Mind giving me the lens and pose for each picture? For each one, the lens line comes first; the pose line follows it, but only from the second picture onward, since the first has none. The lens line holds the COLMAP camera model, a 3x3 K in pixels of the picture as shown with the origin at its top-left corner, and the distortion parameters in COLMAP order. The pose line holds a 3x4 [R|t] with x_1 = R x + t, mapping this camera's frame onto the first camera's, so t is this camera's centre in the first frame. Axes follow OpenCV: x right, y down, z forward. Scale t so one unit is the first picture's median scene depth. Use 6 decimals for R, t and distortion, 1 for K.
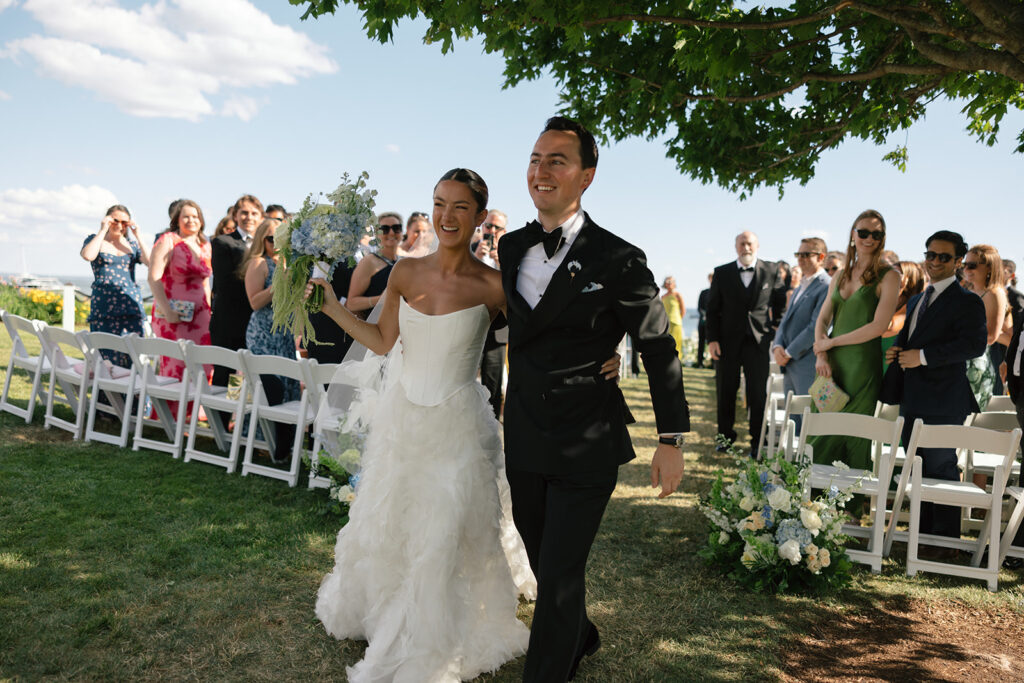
lens RADIAL K [[779.3, 0, 512.0], [0, 779.3, 341.5], [0, 0, 1]] dist [-0.002259, 0.000405]
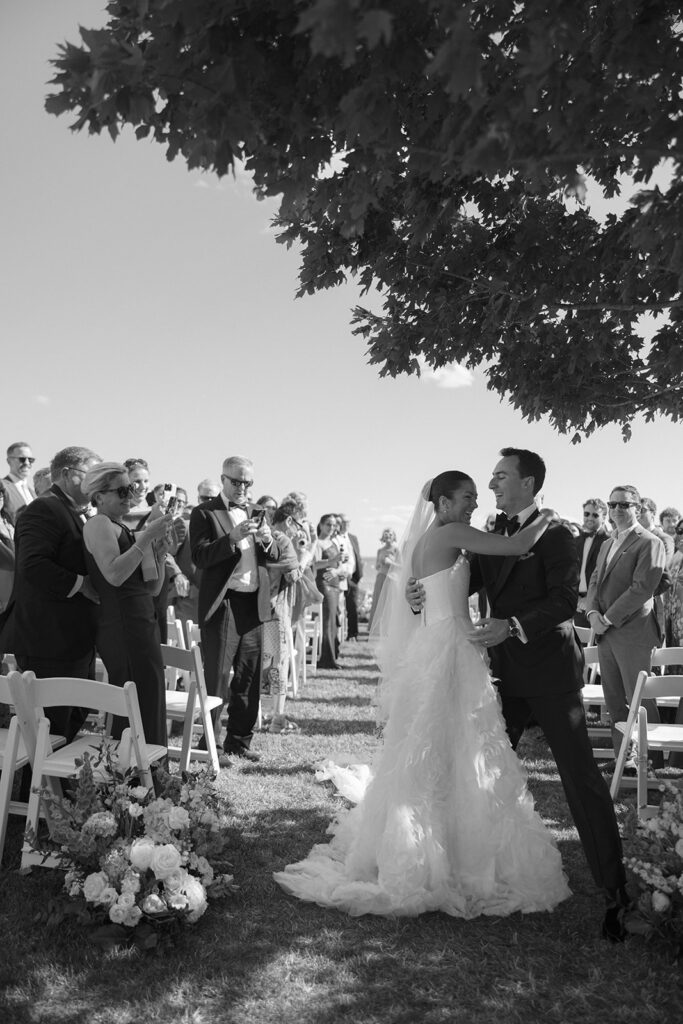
lens RADIAL K [[779.3, 0, 341.5], [0, 779.3, 512.0], [0, 0, 1]] dist [-0.002259, 0.000405]
pose [[0.976136, -0.018338, 0.216384, -0.132146], [0.040367, 0.994384, -0.097832, -0.037456], [-0.213375, 0.104232, 0.971394, 0.264896]]
